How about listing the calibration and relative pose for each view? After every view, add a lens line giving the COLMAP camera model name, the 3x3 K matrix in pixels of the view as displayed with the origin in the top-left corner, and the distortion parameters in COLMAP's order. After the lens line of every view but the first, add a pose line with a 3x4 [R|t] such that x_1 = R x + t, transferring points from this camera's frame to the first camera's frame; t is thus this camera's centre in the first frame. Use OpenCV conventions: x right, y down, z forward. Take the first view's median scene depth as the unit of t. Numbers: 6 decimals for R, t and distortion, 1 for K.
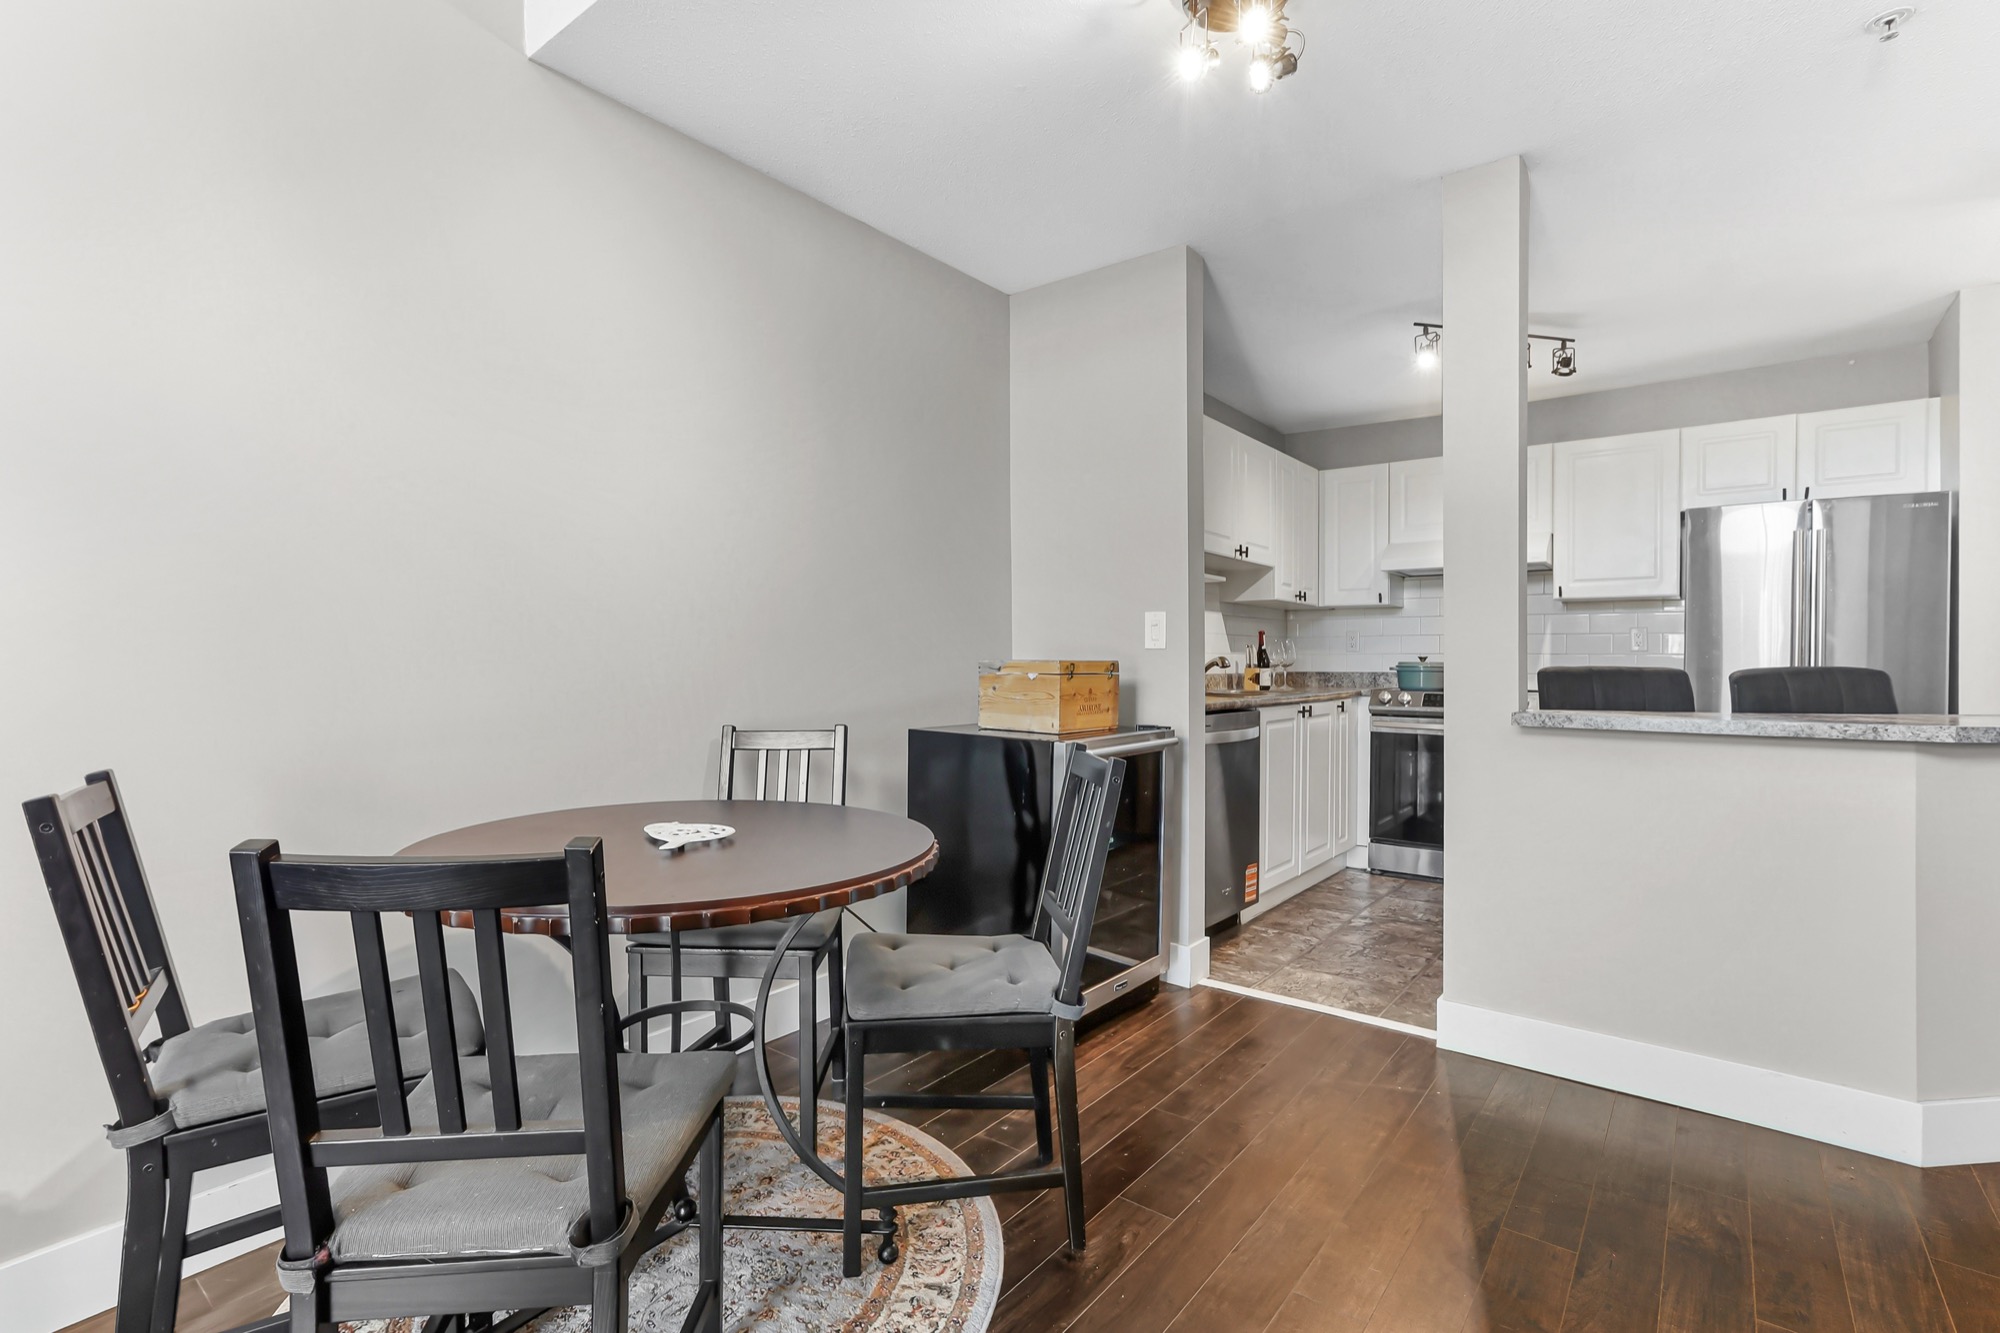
lens RADIAL K [[927.3, 0, 1010.0], [0, 927.3, 662.6], [0, 0, 1]] dist [-0.031689, 0.020093]
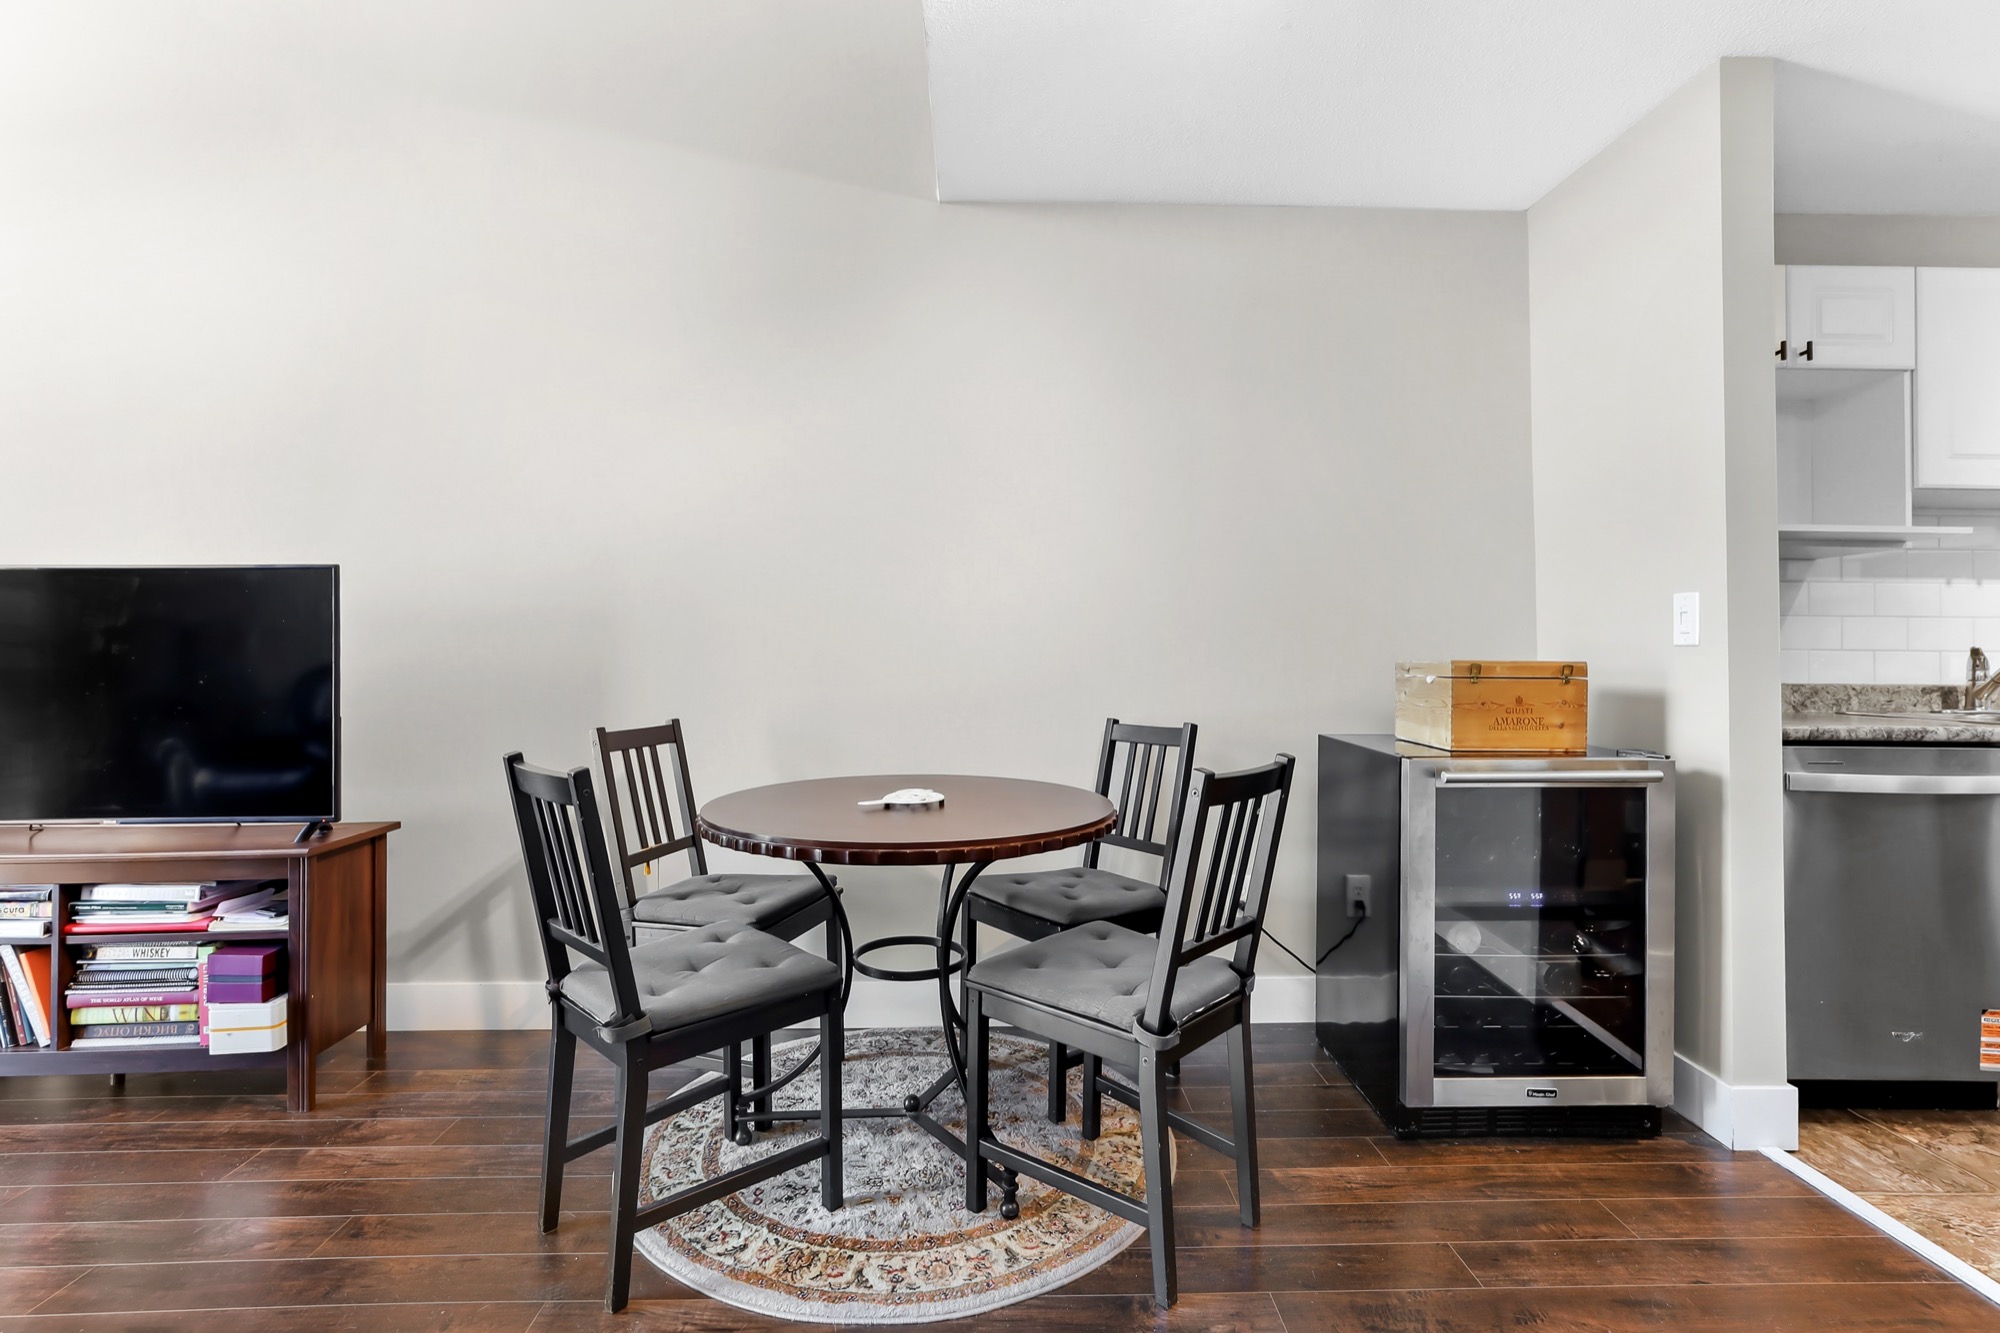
lens RADIAL K [[940.3, 0, 1010.4], [0, 940.3, 642.4], [0, 0, 1]] dist [-0.030354, 0.018181]
pose [[0.636656, -0.010481, -0.771077, 0.313685], [-0.007488, 0.999776, -0.019772, 0.000629], [0.771112, 0.018361, 0.636435, 0.129233]]
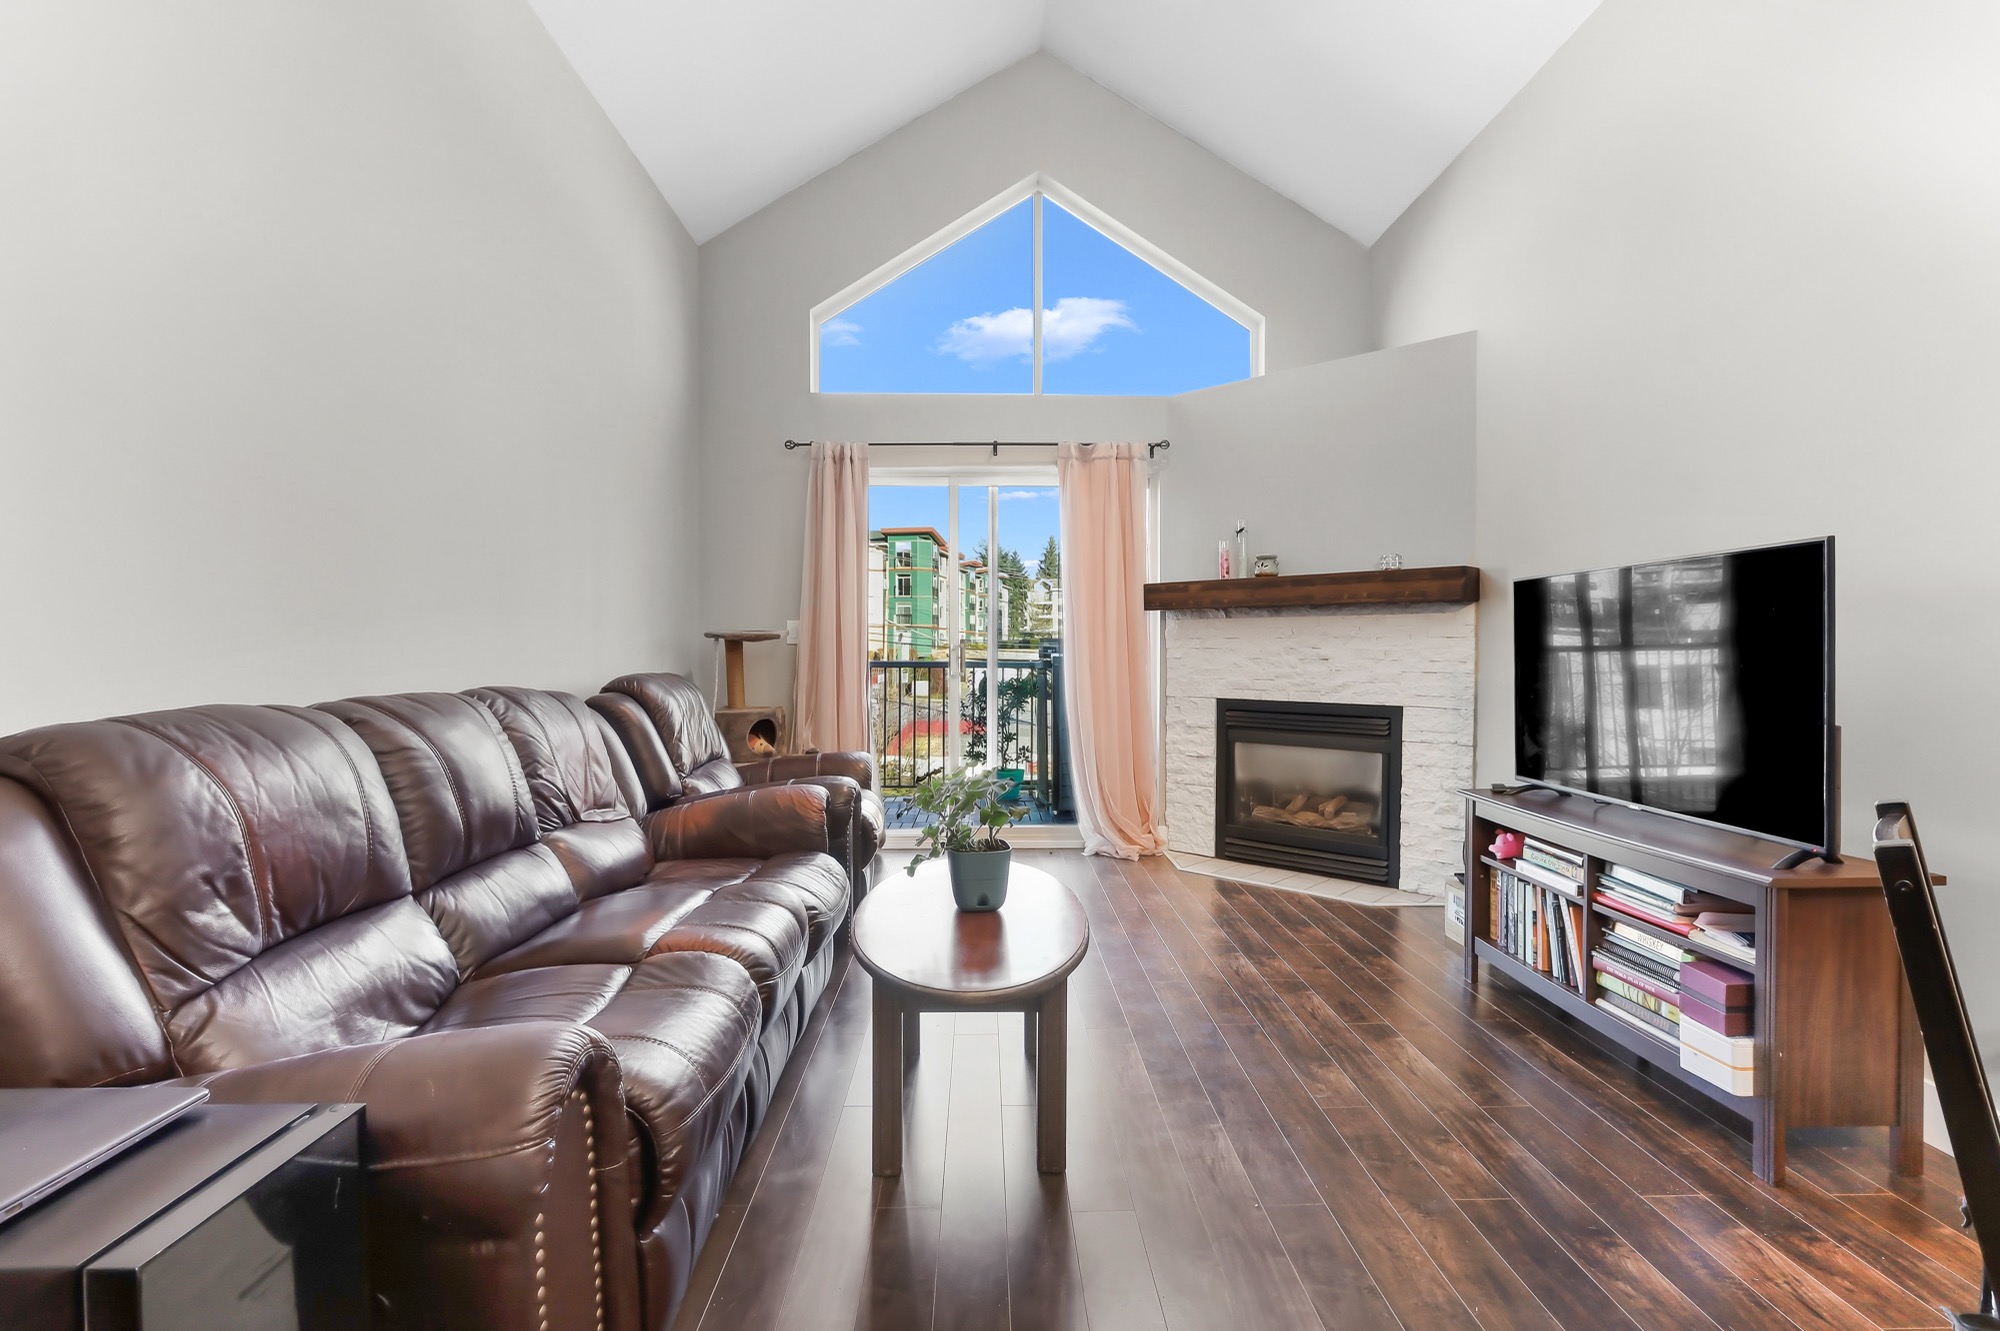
lens RADIAL K [[927.3, 0, 1010.0], [0, 927.3, 661.6], [0, 0, 1]] dist [-0.031689, 0.020093]
pose [[-0.769645, 0.008571, -0.638415, 0.205145], [-0.005284, 0.999790, 0.019793, -0.001286], [0.638451, 0.018607, -0.769438, 0.278263]]
